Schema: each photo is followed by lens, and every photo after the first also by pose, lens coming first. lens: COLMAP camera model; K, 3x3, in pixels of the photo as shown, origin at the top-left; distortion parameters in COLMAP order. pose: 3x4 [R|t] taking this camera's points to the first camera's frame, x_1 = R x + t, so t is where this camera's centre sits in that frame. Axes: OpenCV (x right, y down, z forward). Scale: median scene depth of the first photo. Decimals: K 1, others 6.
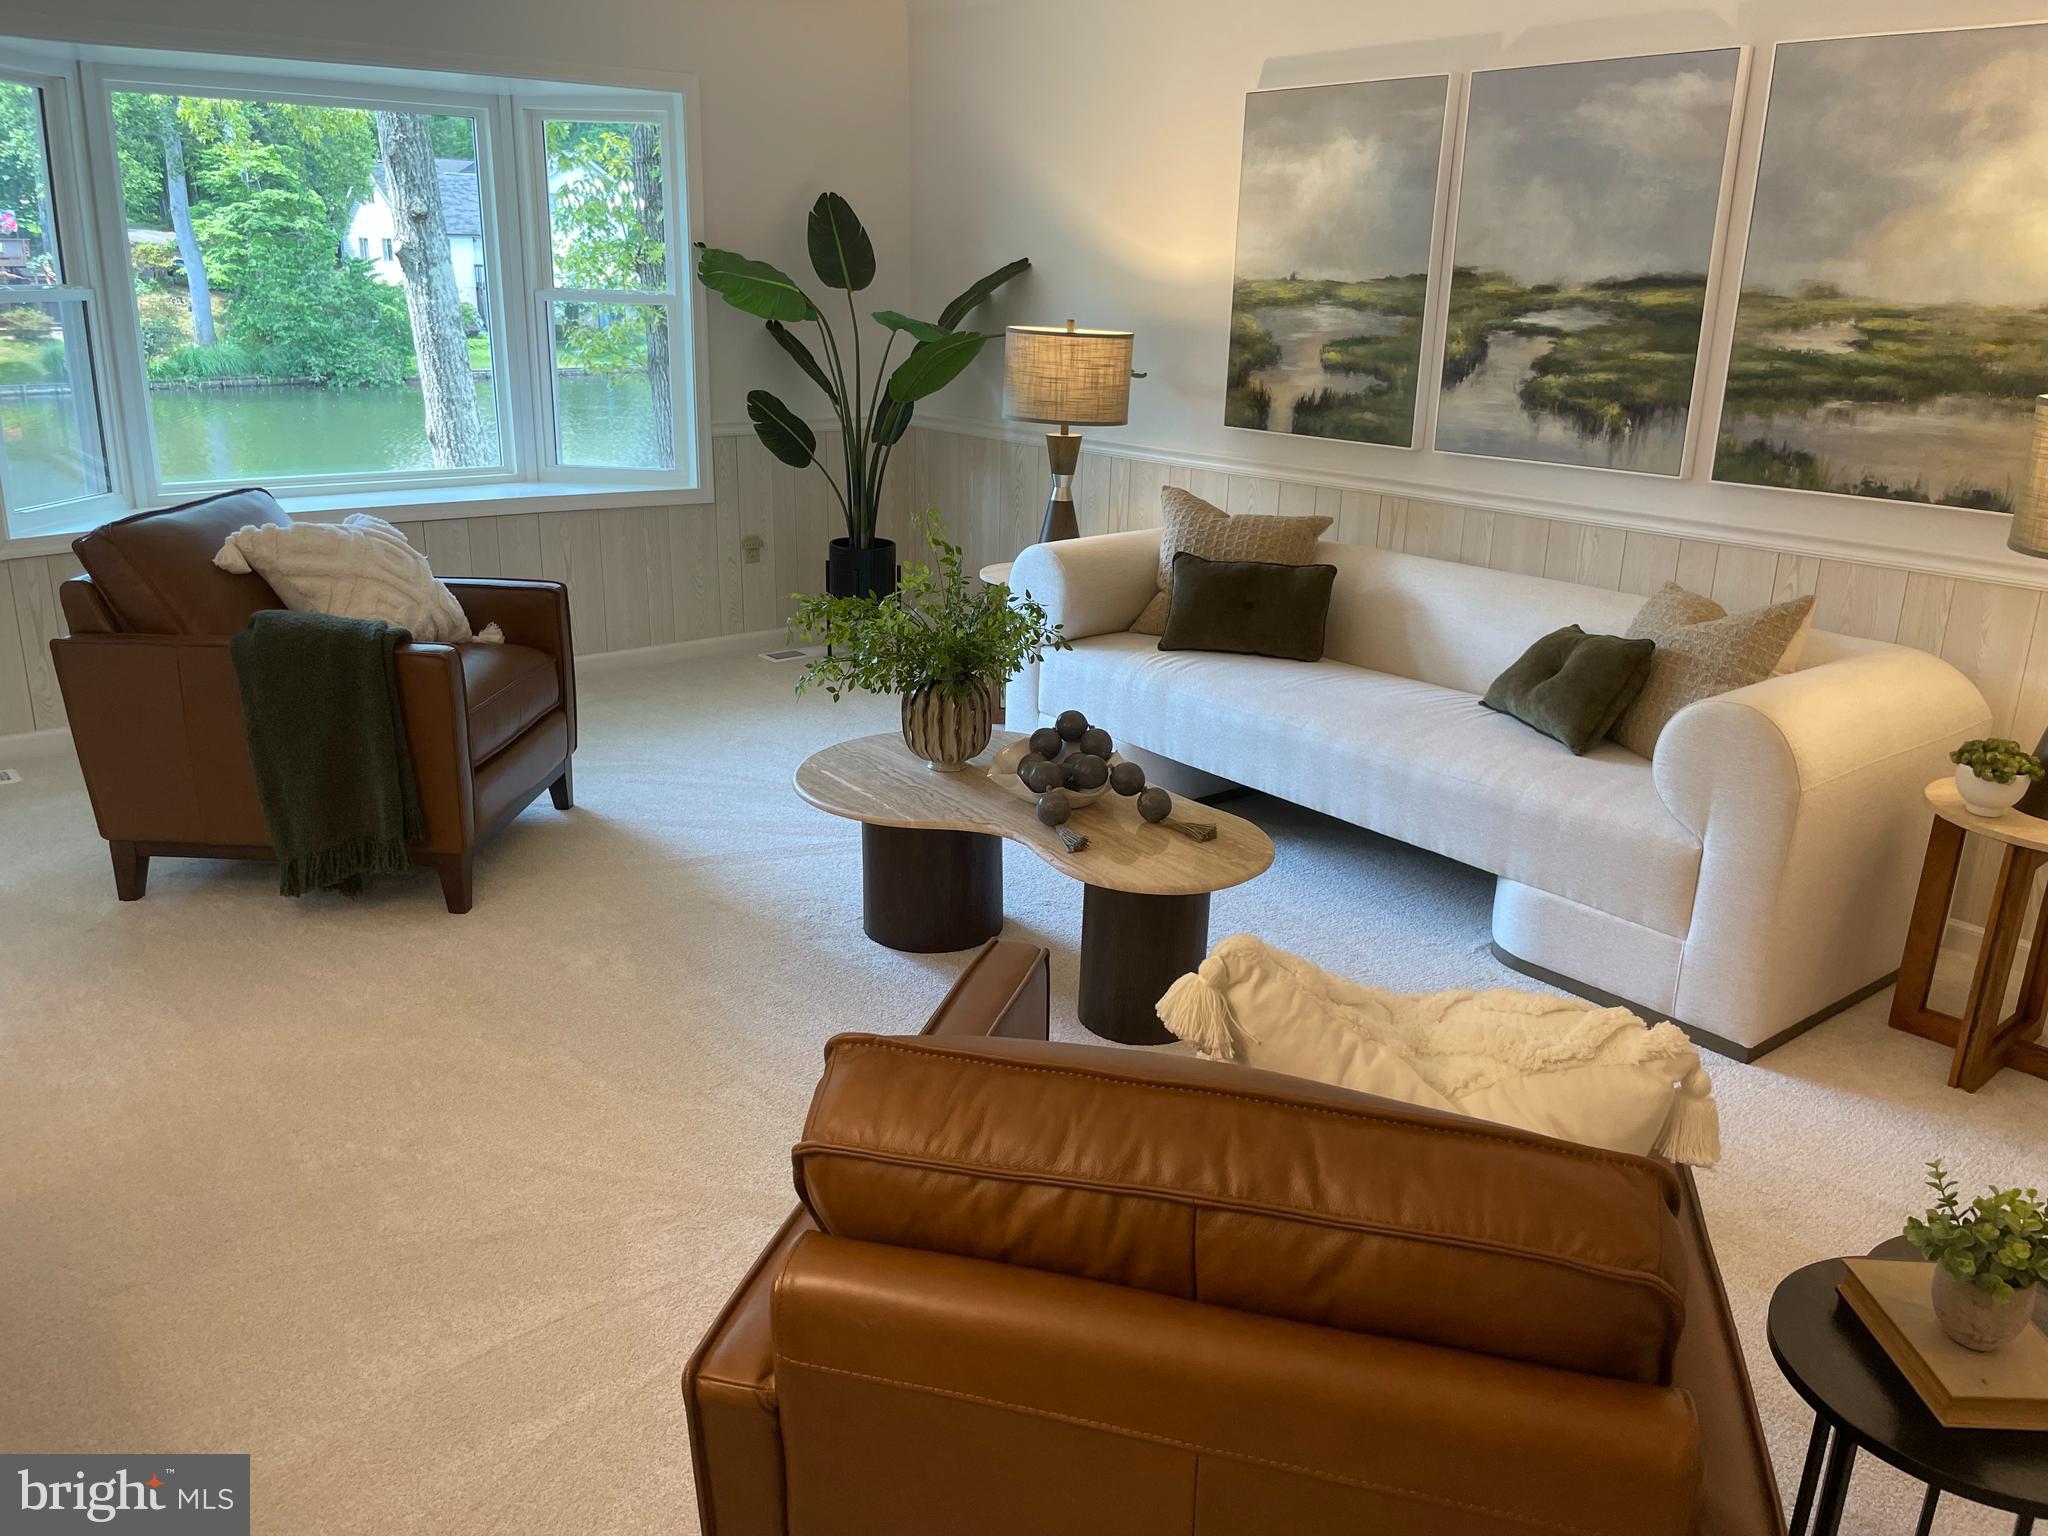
lens RADIAL K [[1558.8, 0, 1024.0], [0, 1558.8, 768.0], [0, 0, 1]] dist [0.086684, -0.117986]
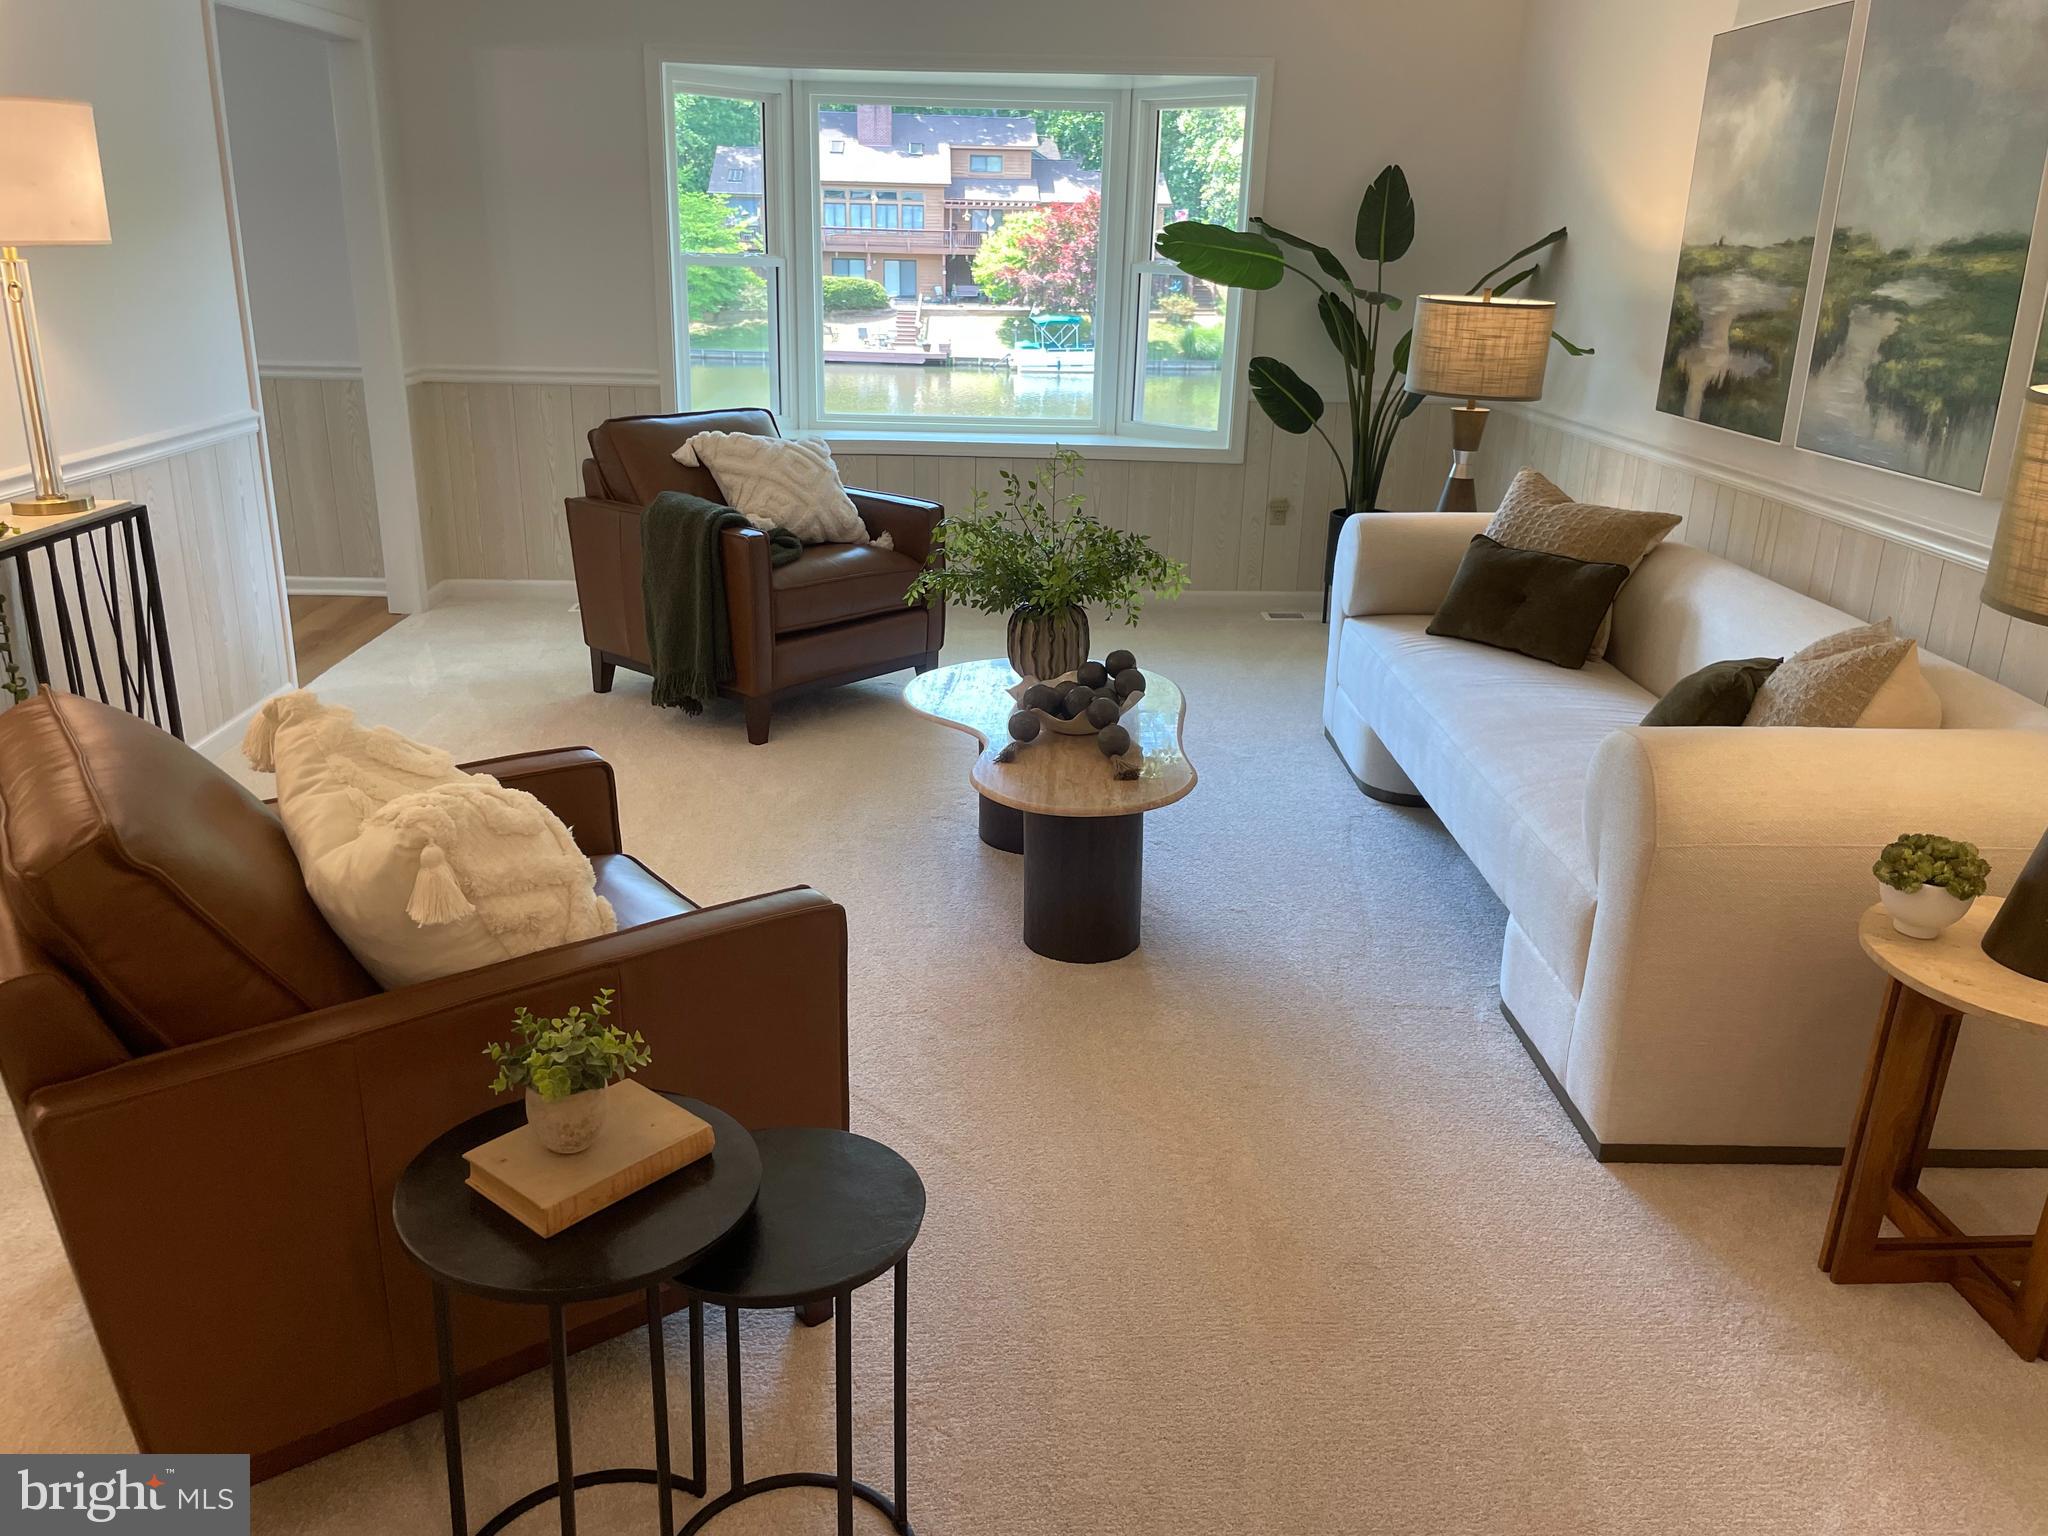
lens RADIAL K [[1558.8, 0, 1024.0], [0, 1558.8, 768.0], [0, 0, 1]] dist [0.086684, -0.117986]
pose [[0.790583, 0.192298, -0.581377, 0.464795], [-0.189980, 0.979589, 0.065668, -0.011544], [0.582139, 0.058534, 0.810980, 0.086630]]
